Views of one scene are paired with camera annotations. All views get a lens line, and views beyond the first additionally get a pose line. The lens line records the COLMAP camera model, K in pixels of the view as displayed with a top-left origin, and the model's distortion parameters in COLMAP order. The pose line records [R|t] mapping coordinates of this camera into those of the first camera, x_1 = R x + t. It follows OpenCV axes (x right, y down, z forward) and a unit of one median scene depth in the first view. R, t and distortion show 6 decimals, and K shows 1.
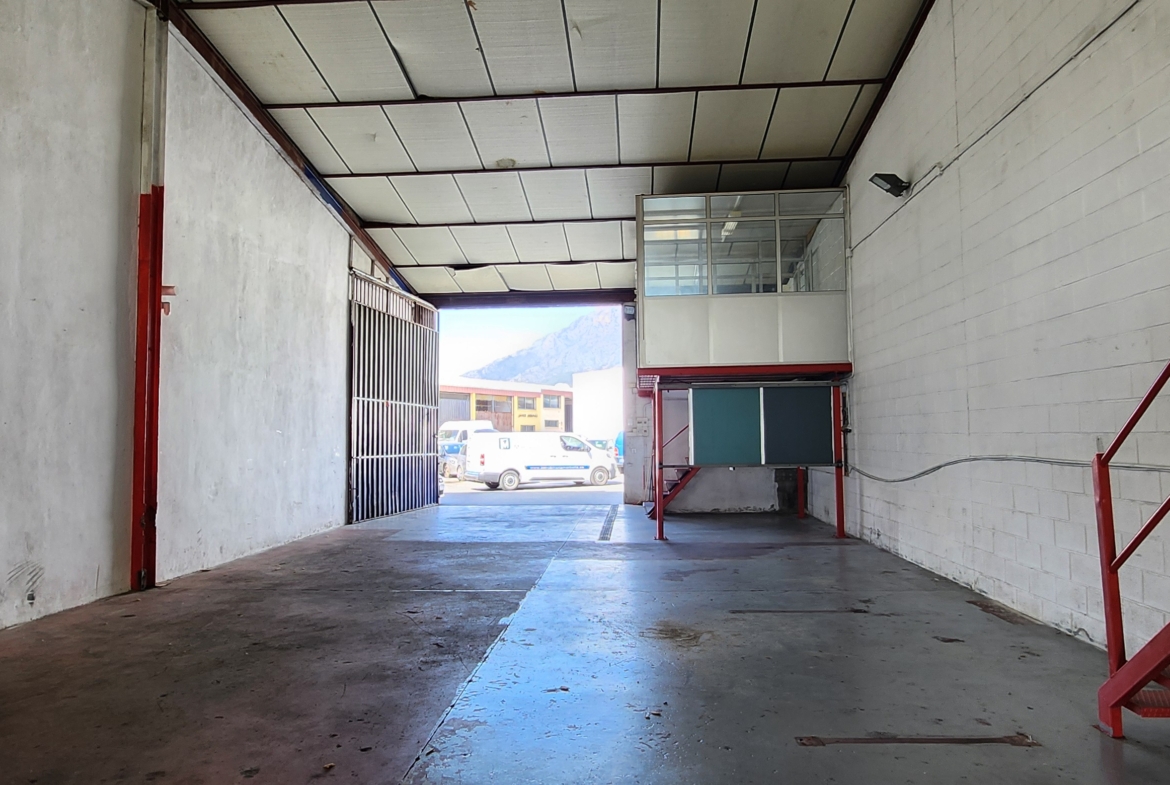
lens RADIAL K [[806.7, 0, 590.9], [0, 806.7, 388.8], [0, 0, 1]] dist [-0.011304, 0.008998]
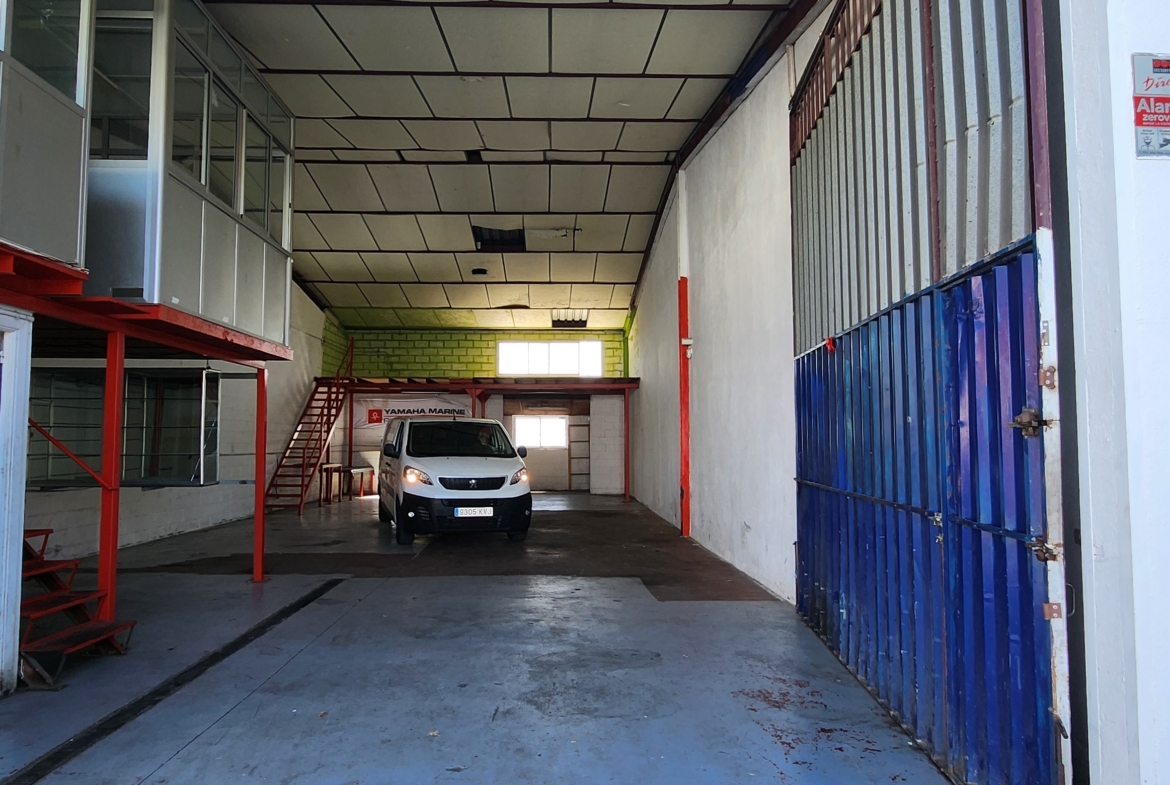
lens RADIAL K [[806.7, 0, 568.5], [0, 806.7, 384.3], [0, 0, 1]] dist [-0.011304, 0.008998]
pose [[-0.996997, 0.003186, -0.077377, -0.143308], [0.013399, 0.991181, -0.131833, 0.110955], [0.076274, -0.132474, -0.988247, 1.811596]]
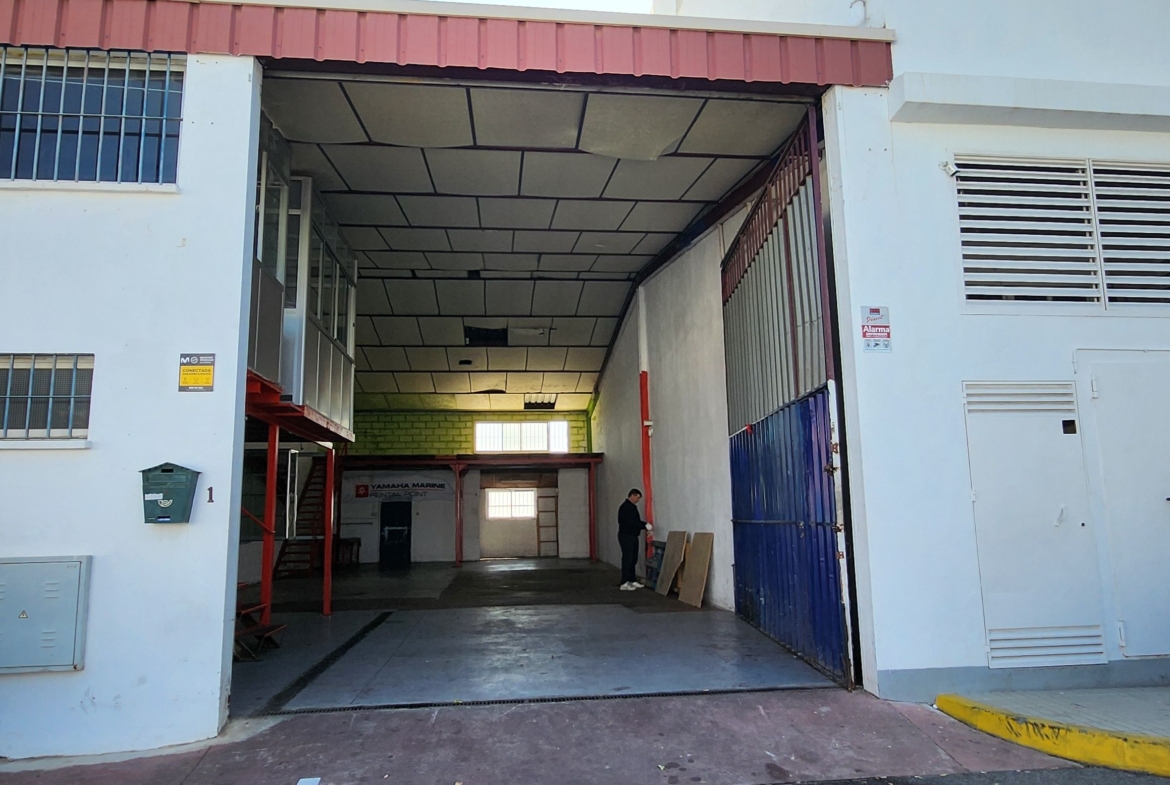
lens RADIAL K [[806.7, 0, 588.4], [0, 806.7, 381.8], [0, 0, 1]] dist [-0.011304, 0.008998]
pose [[-0.986163, 0.000244, -0.165777, -0.062972], [0.038122, 0.973532, -0.225347, 0.147247], [0.161334, -0.228549, -0.960071, 2.060046]]
